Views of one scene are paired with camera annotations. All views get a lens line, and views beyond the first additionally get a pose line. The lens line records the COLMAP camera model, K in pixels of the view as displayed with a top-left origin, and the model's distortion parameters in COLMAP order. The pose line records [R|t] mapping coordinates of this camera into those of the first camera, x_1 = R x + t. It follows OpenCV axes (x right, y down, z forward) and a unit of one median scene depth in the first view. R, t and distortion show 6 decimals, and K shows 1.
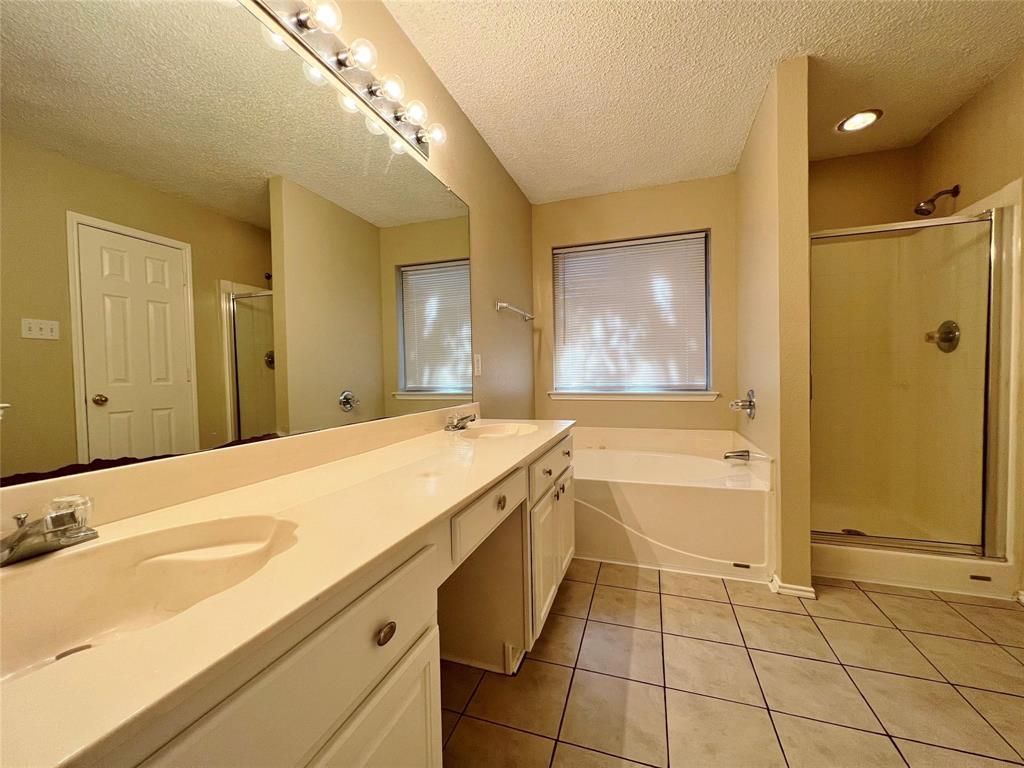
lens RADIAL K [[407.8, 0, 513.5], [0, 407.8, 384.6], [0, 0, 1]] dist [0.001324, 0.000179]
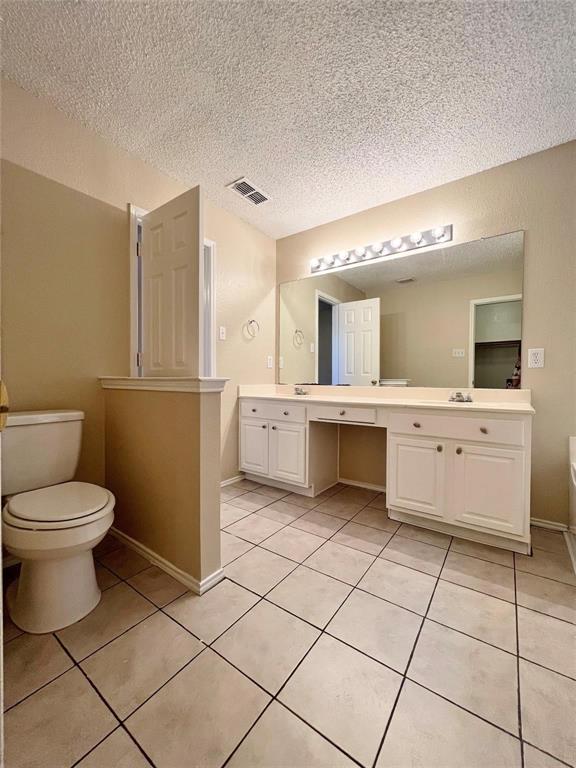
lens RADIAL K [[305.9, 0, 288.3], [0, 305.9, 382.8], [0, 0, 1]] dist [0.001324, 0.000179]
pose [[-0.294748, 0.022708, -0.955305, 1.511027], [-0.025973, 0.999158, 0.031764, 0.022541], [0.955222, 0.034174, -0.293910, 0.930692]]
